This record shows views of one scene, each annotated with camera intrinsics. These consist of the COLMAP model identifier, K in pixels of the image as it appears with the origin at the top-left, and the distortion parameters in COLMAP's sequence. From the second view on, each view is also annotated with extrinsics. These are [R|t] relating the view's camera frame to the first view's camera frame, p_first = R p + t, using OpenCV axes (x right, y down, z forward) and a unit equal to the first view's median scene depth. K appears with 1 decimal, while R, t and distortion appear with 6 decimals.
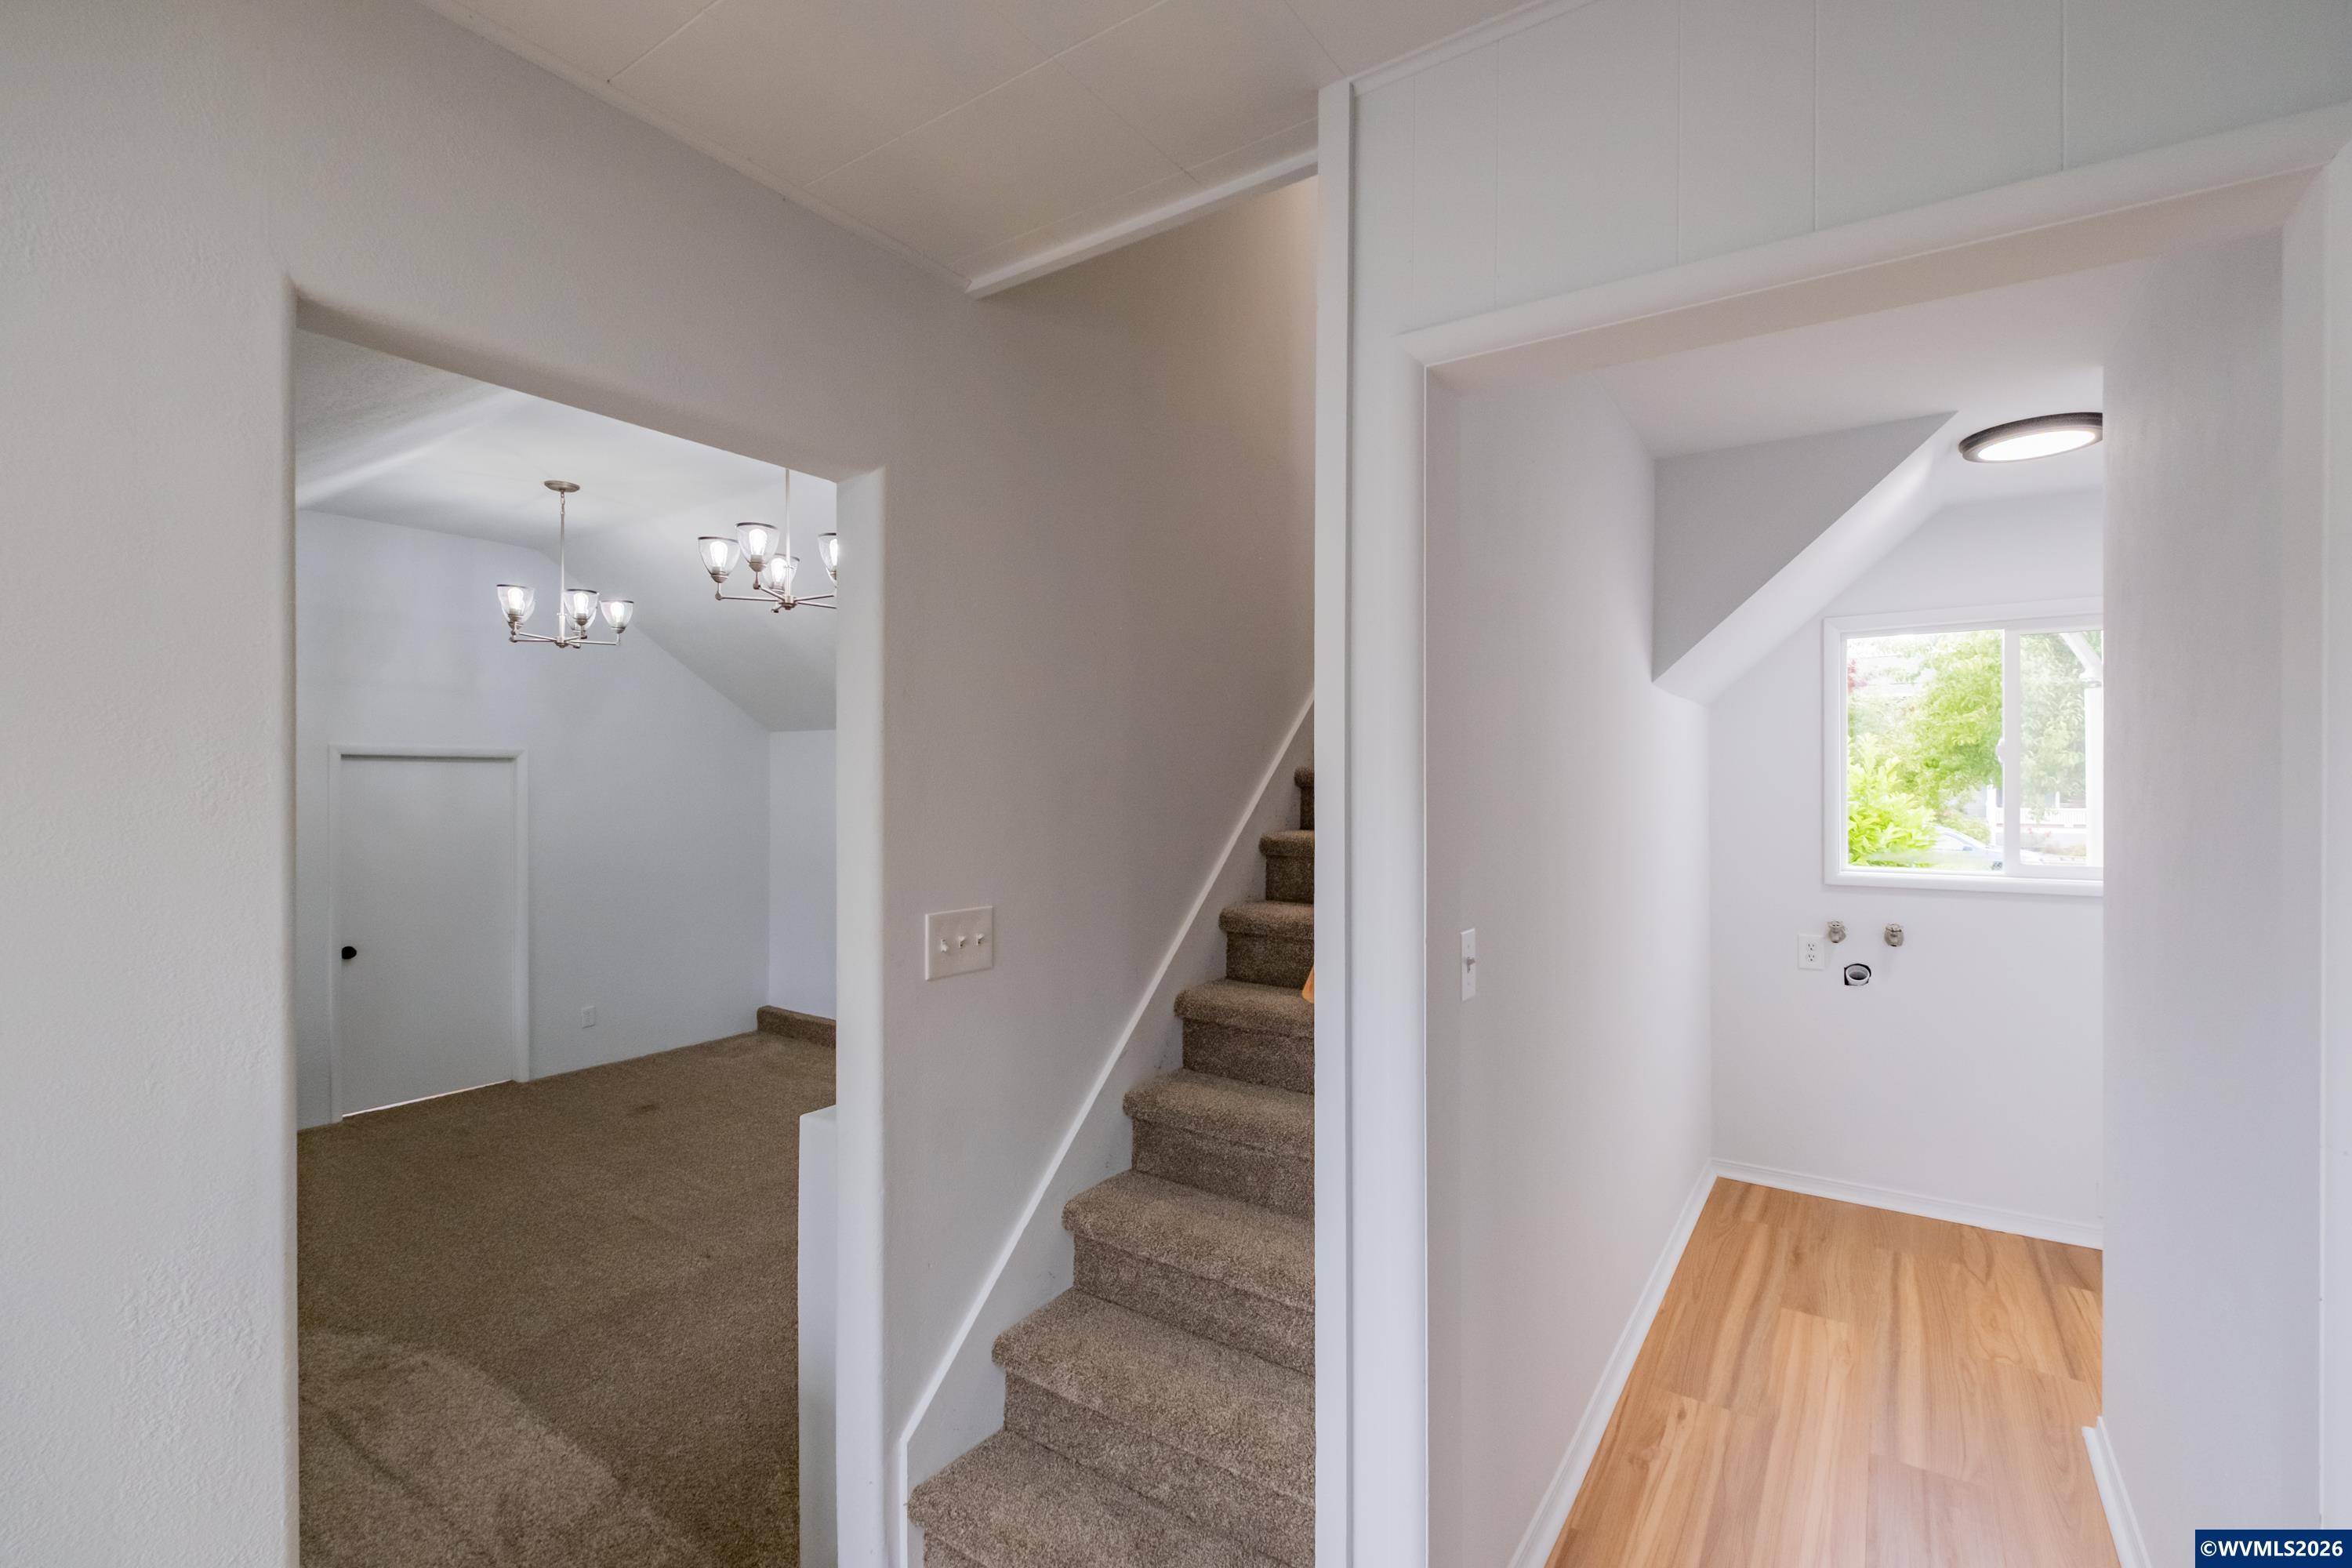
lens RADIAL K [[1023.7, 0, 1182.3], [0, 1023.7, 779.6], [0, 0, 1]] dist [-0.002831, -0.000559]
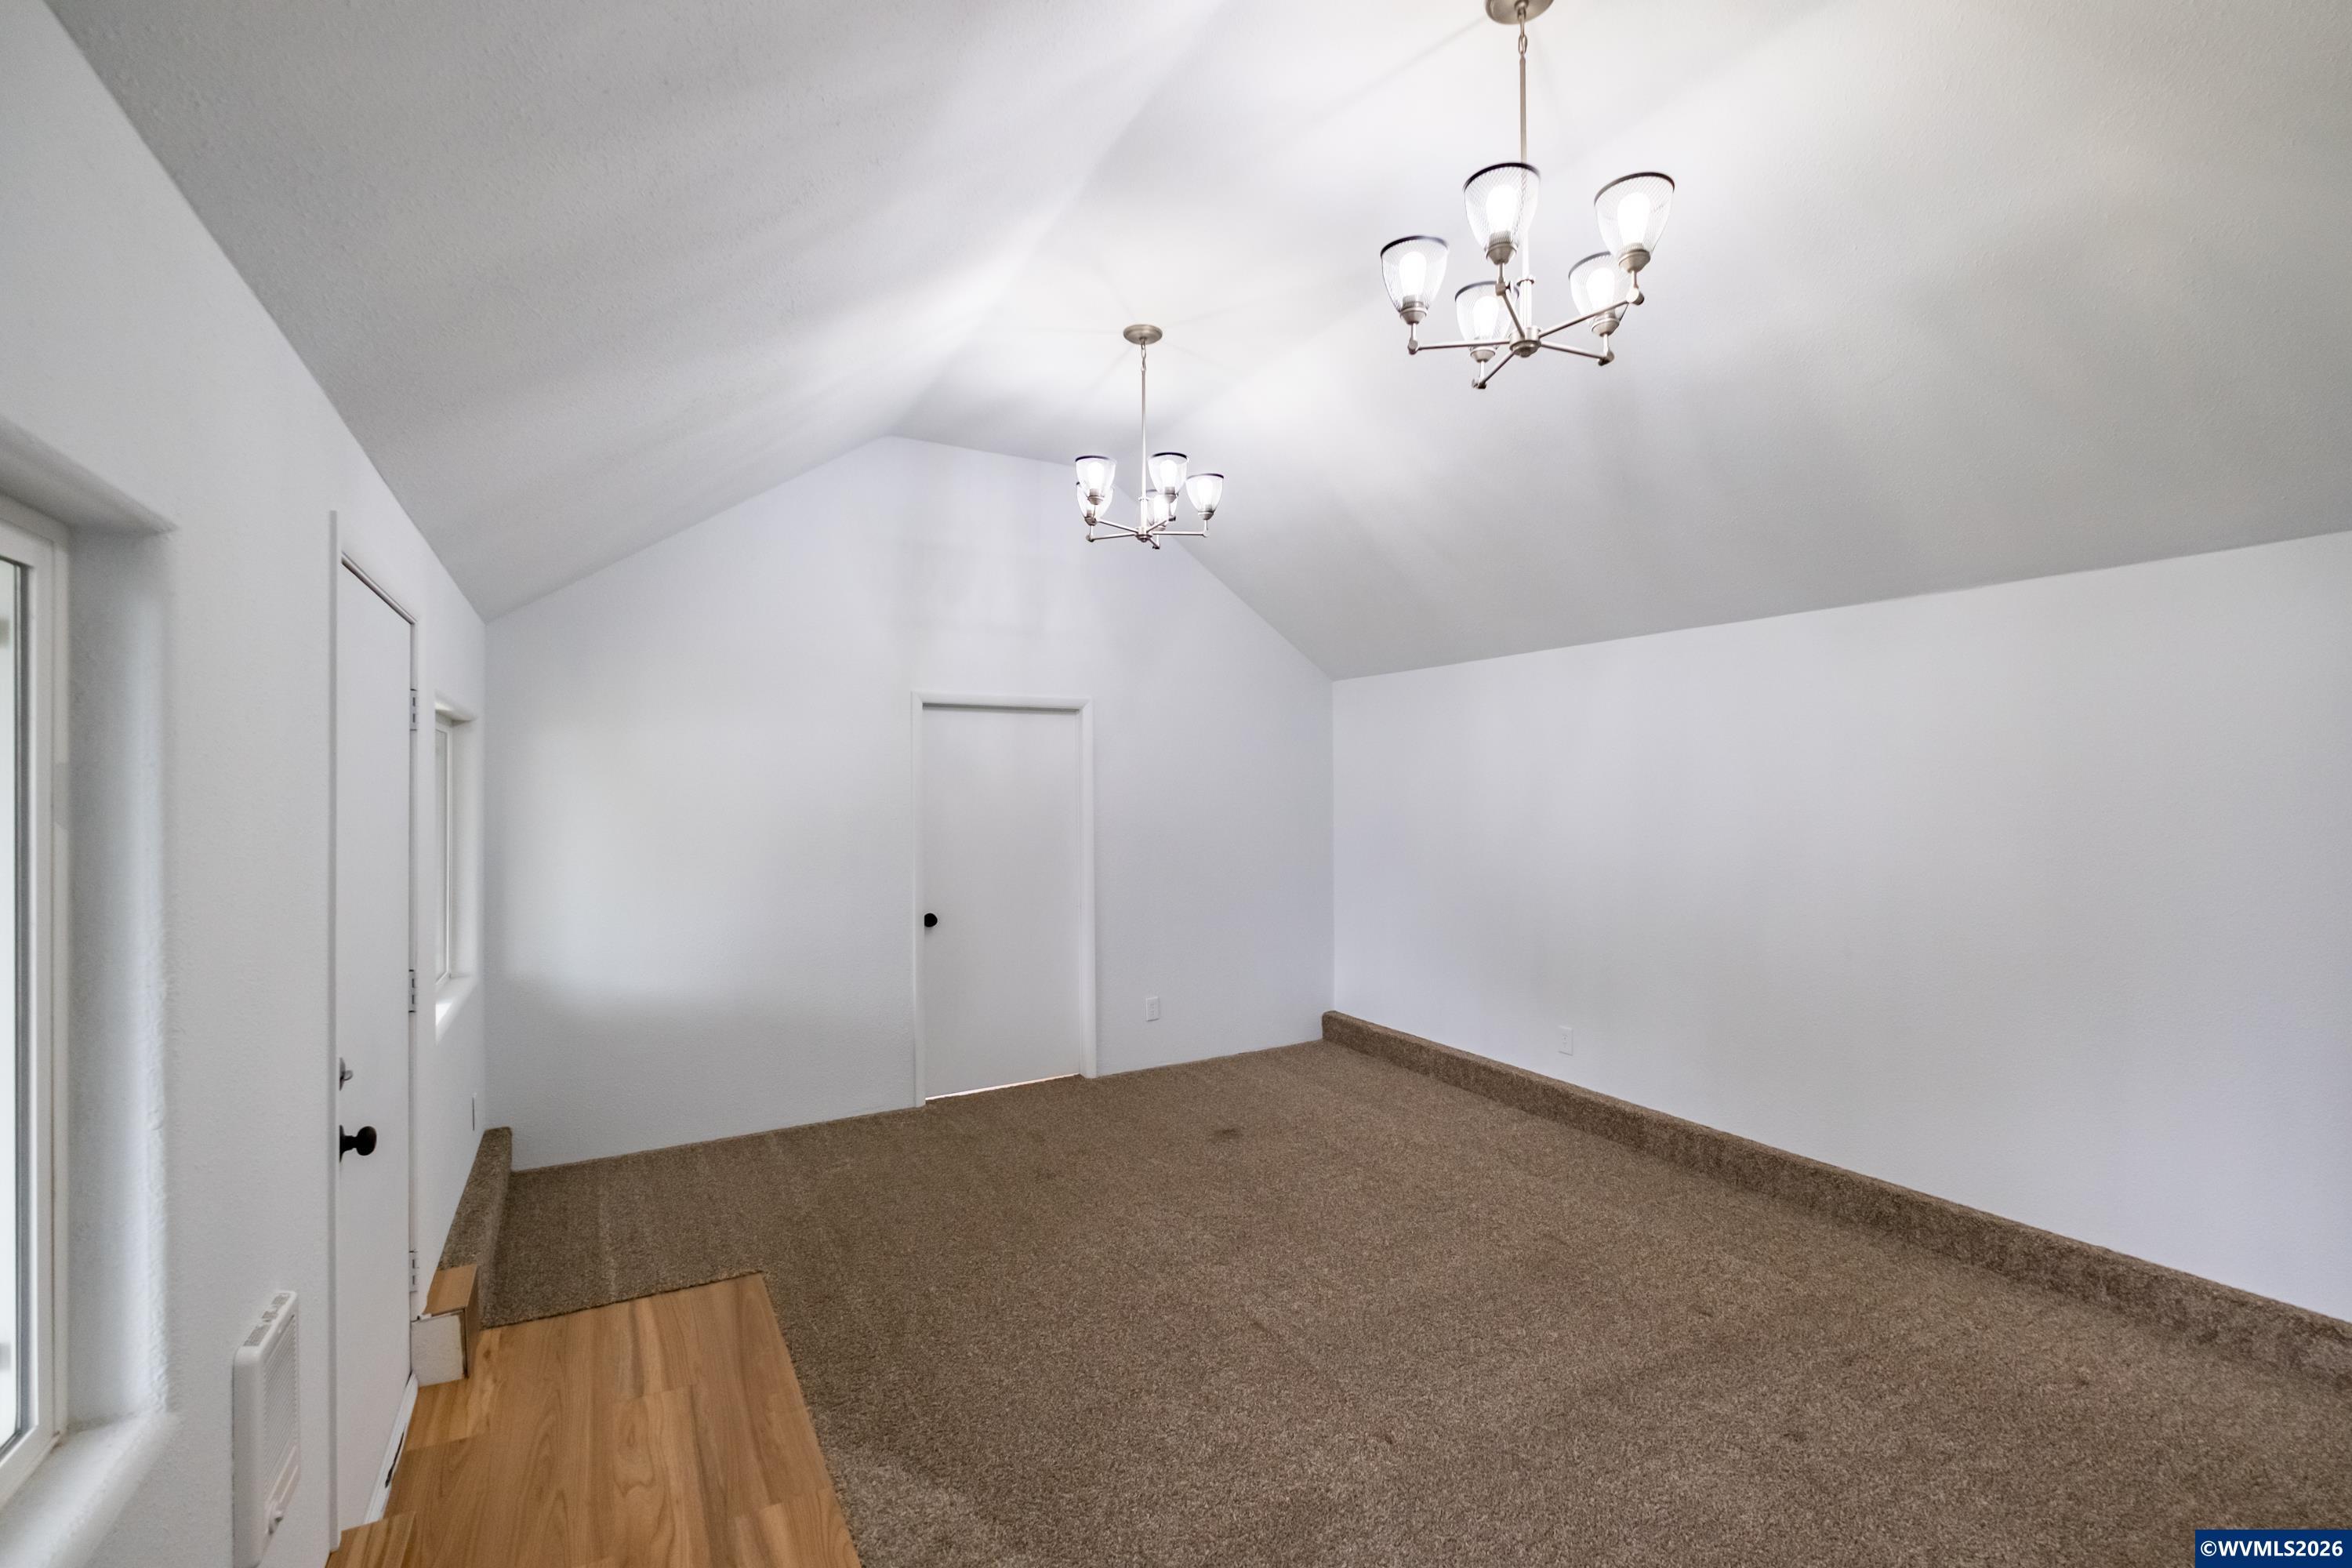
lens RADIAL K [[1023.7, 0, 1169.4], [0, 1023.7, 779.9], [0, 0, 1]] dist [-0.002831, -0.000559]
pose [[0.895059, -0.007251, -0.445888, -0.214451], [0.006231, 0.999974, -0.003753, 0.049426], [0.445904, 0.000581, 0.895081, 0.274385]]
